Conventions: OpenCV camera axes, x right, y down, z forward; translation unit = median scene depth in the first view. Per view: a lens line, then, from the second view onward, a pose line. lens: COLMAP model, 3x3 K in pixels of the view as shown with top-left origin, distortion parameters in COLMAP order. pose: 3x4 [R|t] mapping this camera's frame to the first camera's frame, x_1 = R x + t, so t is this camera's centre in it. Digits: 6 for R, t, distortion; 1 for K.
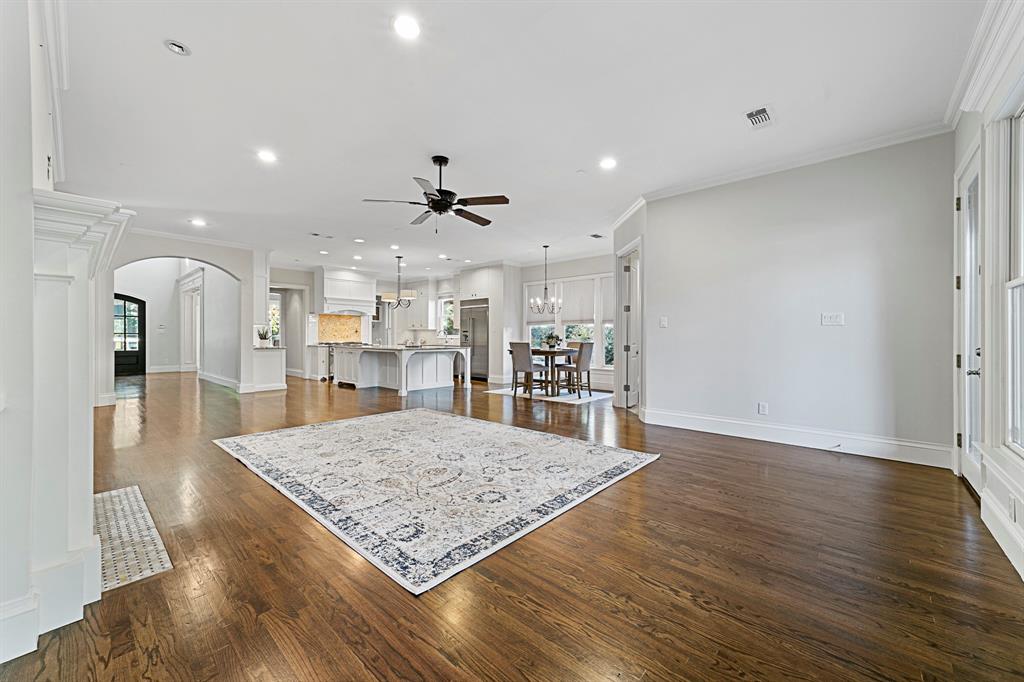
lens RADIAL K [[392.4, 0, 513.4], [0, 392.4, 335.8], [0, 0, 1]] dist [-0.002376, 0.002943]
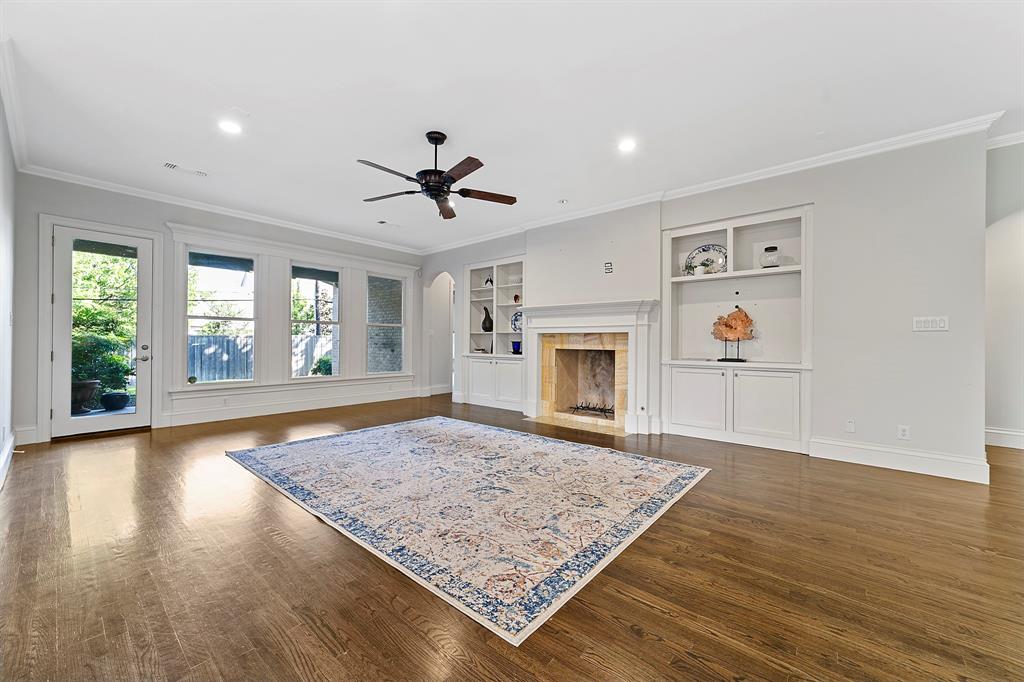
lens RADIAL K [[392.4, 0, 517.5], [0, 392.4, 339.8], [0, 0, 1]] dist [-0.002376, 0.002943]
pose [[-0.999197, -0.009832, -0.038844, -0.365638], [-0.009699, 0.999946, -0.003611, -0.000711], [0.038878, -0.003232, -0.999239, 2.036117]]
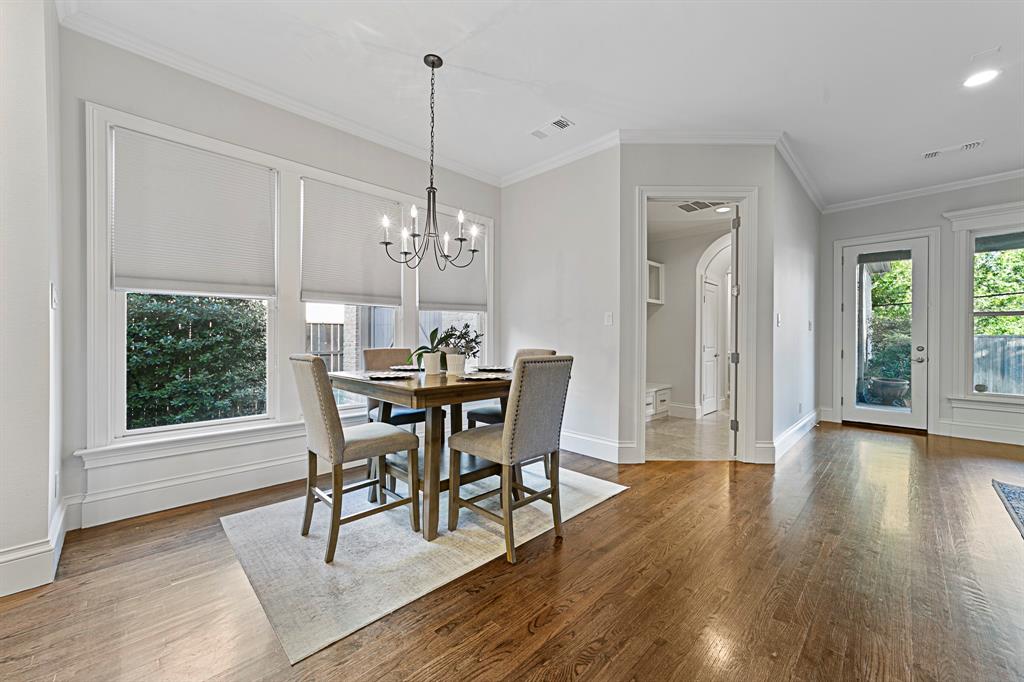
lens RADIAL K [[392.4, 0, 517.3], [0, 392.4, 339.8], [0, 0, 1]] dist [-0.002376, 0.002943]
pose [[0.050305, -0.006688, 0.998711, -0.519308], [-0.001940, 0.999975, 0.006794, -0.003081], [-0.998732, -0.002280, 0.050291, 1.934342]]
